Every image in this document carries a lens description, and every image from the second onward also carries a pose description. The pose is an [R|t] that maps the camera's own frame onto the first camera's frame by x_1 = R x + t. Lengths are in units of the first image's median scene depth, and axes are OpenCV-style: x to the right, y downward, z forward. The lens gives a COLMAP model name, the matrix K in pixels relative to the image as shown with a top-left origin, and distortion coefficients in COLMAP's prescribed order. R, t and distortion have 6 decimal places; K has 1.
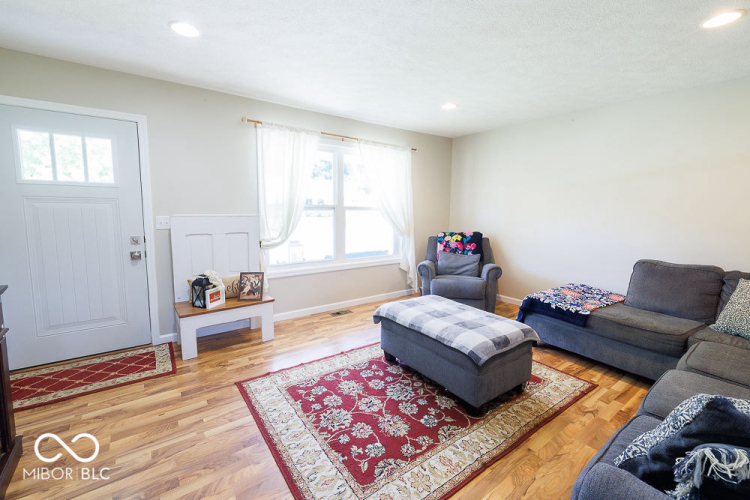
lens RADIAL K [[328.5, 0, 372.7], [0, 328.5, 244.4], [0, 0, 1]] dist [0.001015, 0.000069]
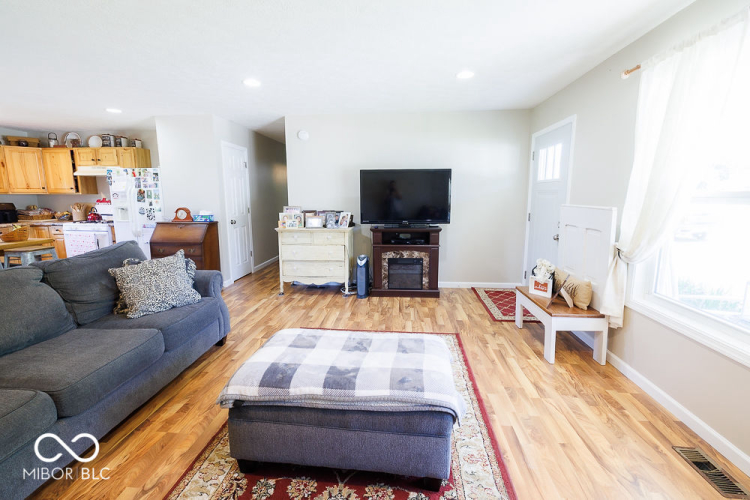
lens RADIAL K [[319.2, 0, 375.7], [0, 319.2, 243.6], [0, 0, 1]] dist [0.001025, 0.000054]
pose [[-0.660148, 0.104427, -0.743841, 0.683638], [-0.087732, 0.972791, 0.214430, -0.160776], [0.745995, 0.206814, -0.633025, 1.454485]]
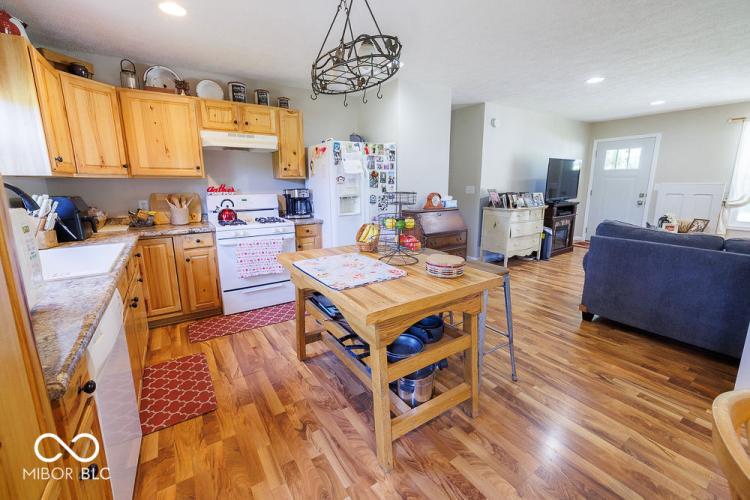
lens RADIAL K [[319.2, 0, 375.7], [0, 319.2, 243.6], [0, 0, 1]] dist [0.001025, 0.000054]
pose [[-0.028857, 0.181399, -0.982986, 1.628368], [-0.102916, 0.977630, 0.183432, 0.104324], [0.994271, 0.106458, -0.009543, -0.745434]]
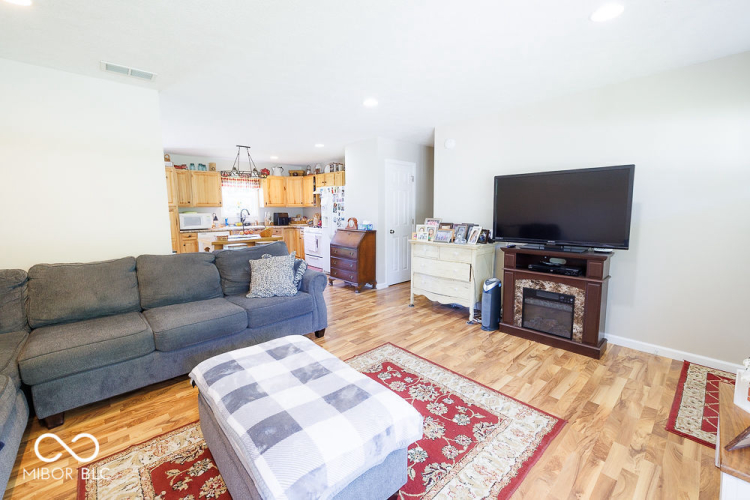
lens RADIAL K [[313.6, 0, 374.7], [0, 313.6, 244.6], [0, 0, 1]] dist [0.001437, 0.000286]
pose [[-0.993630, 0.008402, -0.112377, 0.144193], [-0.016962, 0.974705, 0.222852, -0.175835], [0.111406, 0.223339, -0.968353, 1.584501]]
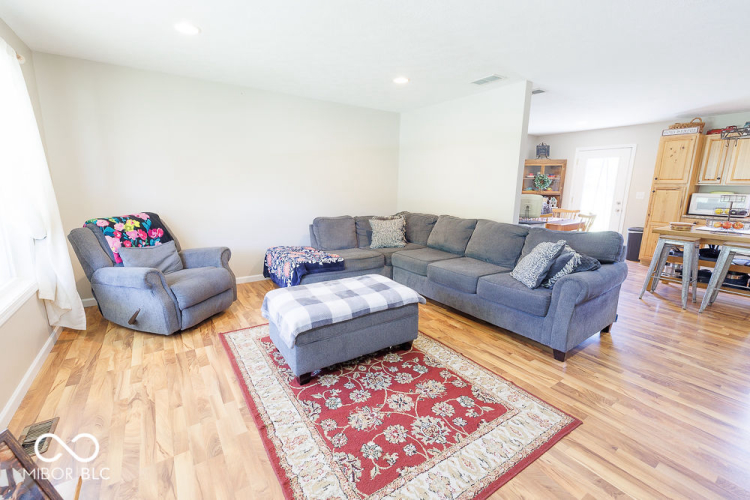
lens RADIAL K [[319.2, 0, 375.7], [0, 319.2, 243.6], [0, 0, 1]] dist [0.001025, 0.000054]
pose [[0.025553, -0.196129, 0.980245, -0.705265], [0.094240, 0.976671, 0.192957, -0.111135], [-0.995222, 0.087447, 0.043440, 0.875013]]
